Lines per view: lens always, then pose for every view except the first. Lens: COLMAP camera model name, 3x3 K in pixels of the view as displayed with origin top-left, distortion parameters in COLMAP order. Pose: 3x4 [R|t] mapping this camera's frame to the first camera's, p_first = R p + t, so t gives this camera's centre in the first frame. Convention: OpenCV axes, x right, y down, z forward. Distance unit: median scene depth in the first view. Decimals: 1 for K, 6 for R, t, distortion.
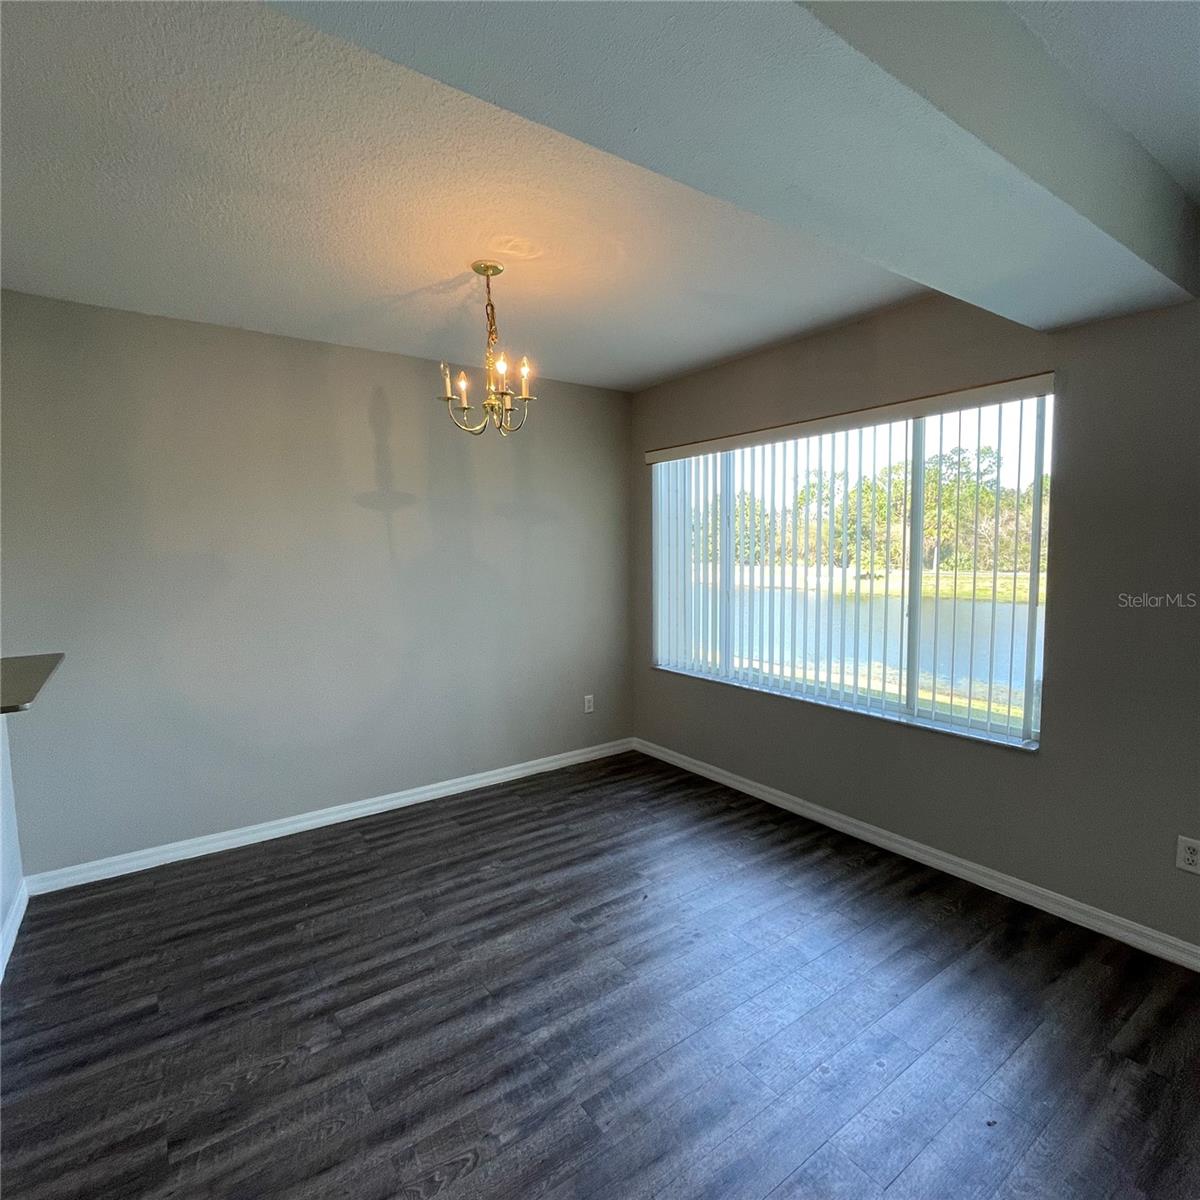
lens RADIAL K [[647.9, 0, 601.4], [0, 647.9, 596.0], [0, 0, 1]] dist [0.003133, 0.003941]
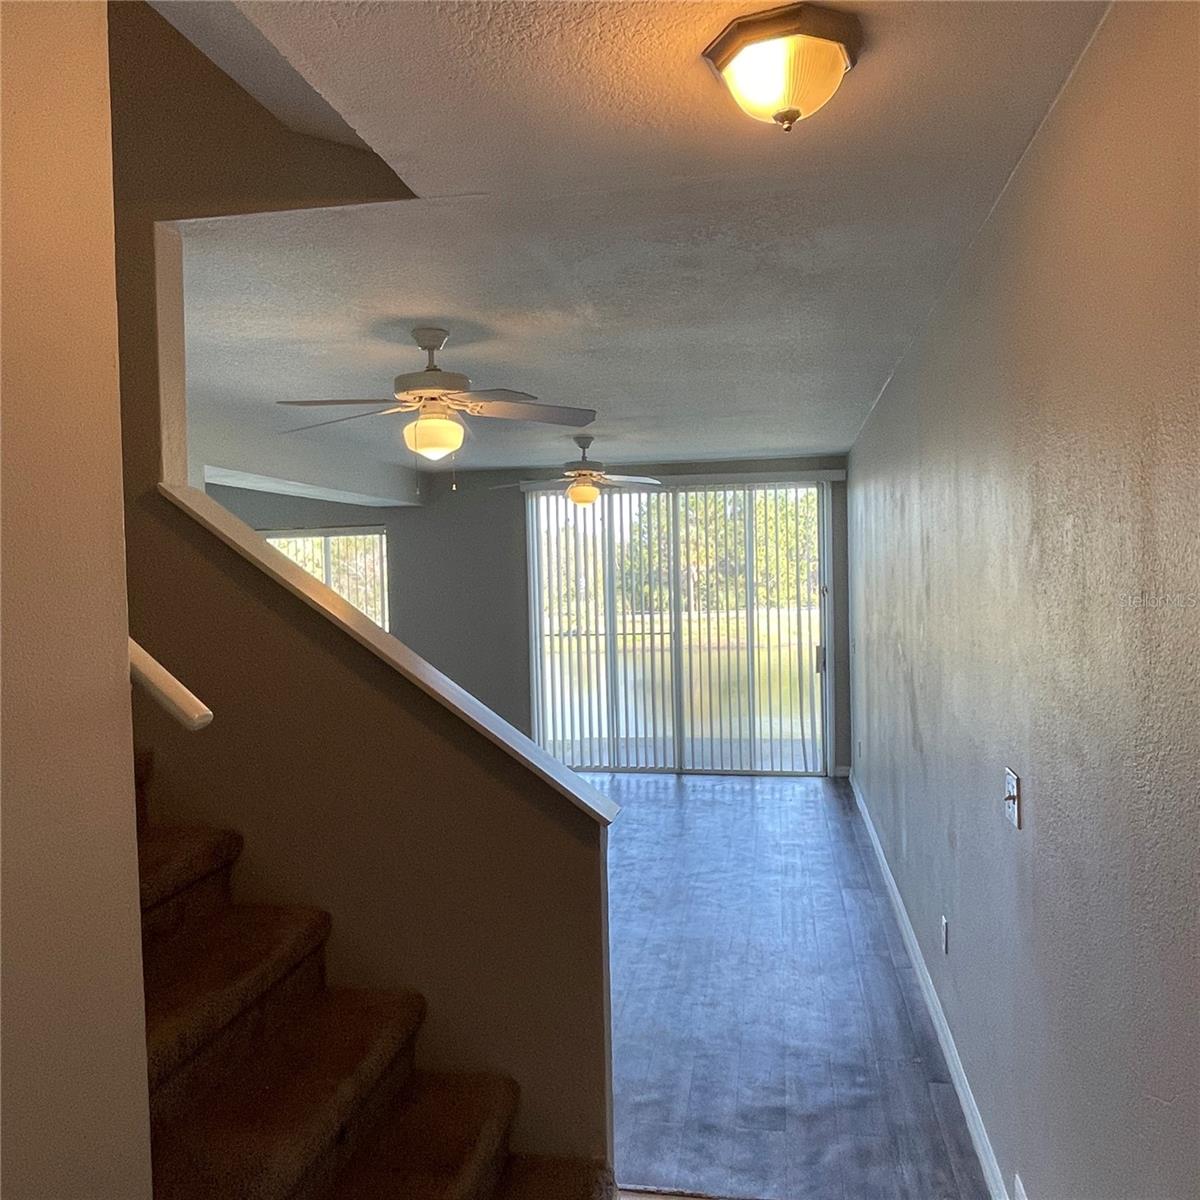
lens RADIAL K [[1051.2, 0, 600.9], [0, 1051.2, 598.4], [0, 0, 1]] dist [0.091323, 0.005108]
pose [[0.710266, -0.025113, 0.703485, -1.121260], [0.073141, 0.996587, -0.038270, 0.085785], [-0.700123, 0.078636, 0.709679, -1.744766]]
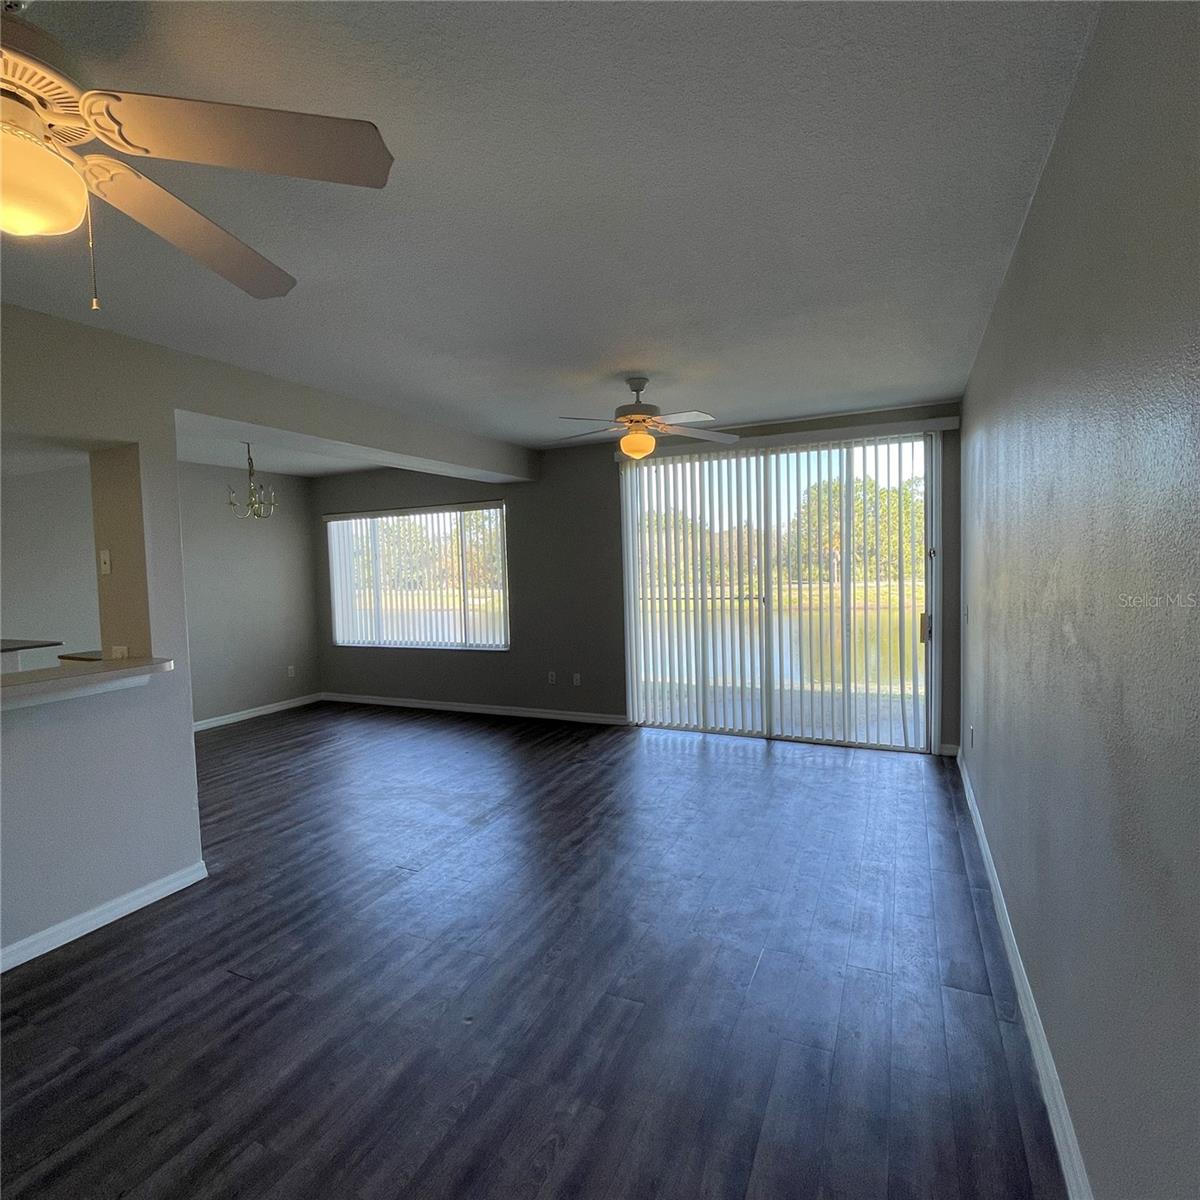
lens RADIAL K [[647.9, 0, 598.7], [0, 647.9, 592.9], [0, 0, 1]] dist [0.003133, 0.003941]
pose [[0.874744, -0.037937, 0.483098, -0.179692], [0.058680, 0.997887, -0.027890, 0.093678], [-0.481019, 0.052744, 0.875122, -1.144786]]
